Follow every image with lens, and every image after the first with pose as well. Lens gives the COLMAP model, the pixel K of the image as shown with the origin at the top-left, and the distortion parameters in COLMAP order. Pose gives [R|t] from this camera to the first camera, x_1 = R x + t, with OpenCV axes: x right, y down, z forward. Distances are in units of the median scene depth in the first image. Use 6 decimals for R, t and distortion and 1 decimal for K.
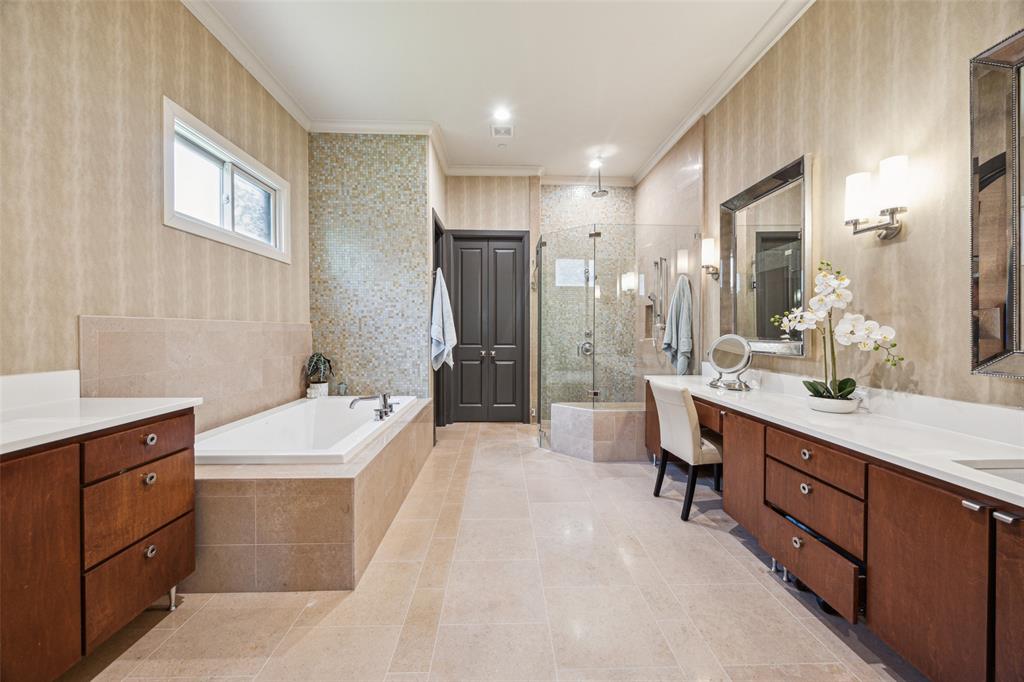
lens RADIAL K [[391.4, 0, 514.0], [0, 391.4, 334.0], [0, 0, 1]] dist [-0.004136, 0.000290]
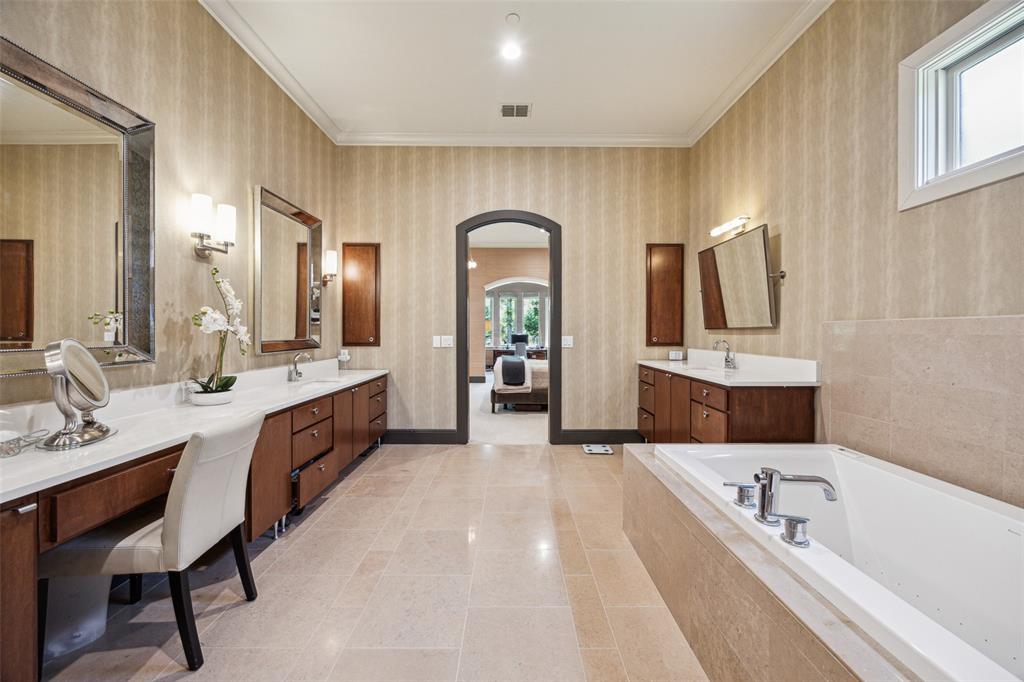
lens RADIAL K [[391.4, 0, 512.9], [0, 391.4, 336.4], [0, 0, 1]] dist [-0.004136, 0.000290]
pose [[-0.999433, -0.003552, 0.033496, -0.070752], [-0.002839, 0.999769, 0.021317, -0.019630], [-0.033564, 0.021209, -0.999211, 2.054868]]
